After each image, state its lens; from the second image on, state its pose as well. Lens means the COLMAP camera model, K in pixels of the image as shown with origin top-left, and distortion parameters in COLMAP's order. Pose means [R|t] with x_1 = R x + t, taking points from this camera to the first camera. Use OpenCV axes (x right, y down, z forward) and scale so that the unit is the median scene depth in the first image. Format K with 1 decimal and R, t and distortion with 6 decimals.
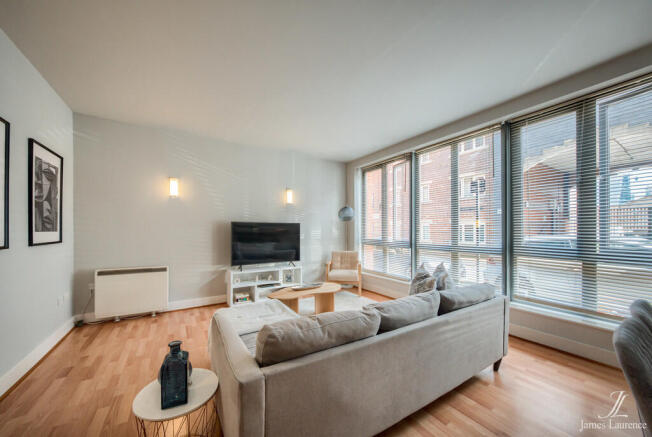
lens RADIAL K [[229.9, 0, 323.0], [0, 229.9, 230.4], [0, 0, 1]] dist [-0.000358, -0.000048]
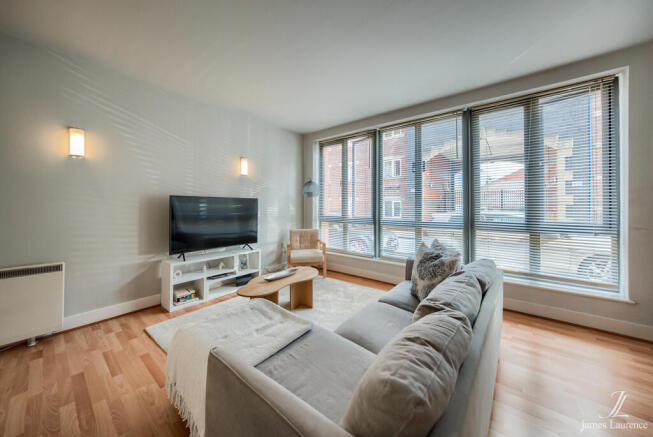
lens RADIAL K [[222.7, 0, 314.5], [0, 222.7, 204.3], [0, 0, 1]] dist [-0.001747, 0.000039]
pose [[0.949330, 0.003189, 0.314265, -0.177700], [-0.000126, 0.999952, -0.009769, -0.002557], [-0.314281, 0.009234, 0.949285, 0.162114]]
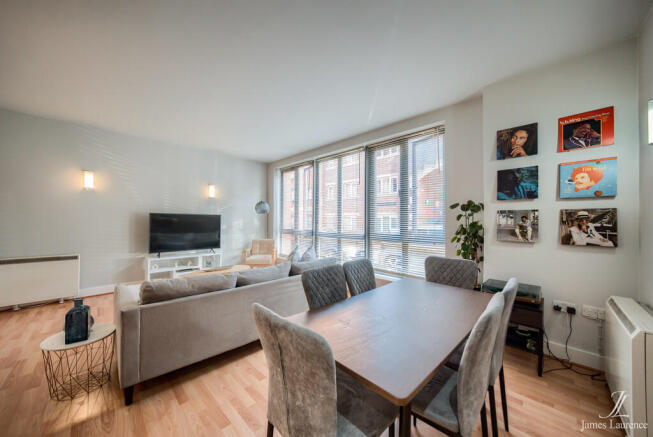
lens RADIAL K [[228.4, 0, 326.5], [0, 228.4, 218.5], [0, 0, 1]] dist [0.000362, 0.000206]
pose [[0.976064, 0.008716, 0.217310, 0.185115], [-0.006224, 0.999907, -0.012148, -0.003337], [-0.217396, 0.010504, 0.976027, -0.245003]]
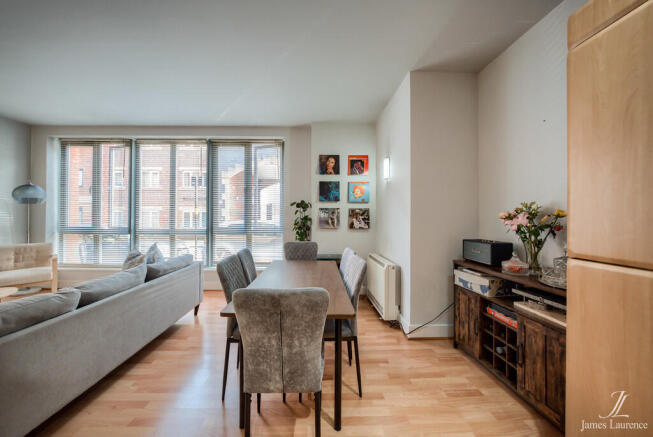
lens RADIAL K [[224.5, 0, 310.7], [0, 224.5, 215.5], [0, 0, 1]] dist [-0.009787, 0.000079]
pose [[0.529476, 0.008709, 0.848280, -0.027493], [-0.001506, 0.999955, -0.009326, 0.003397], [-0.848324, 0.003660, 0.529466, -0.189693]]
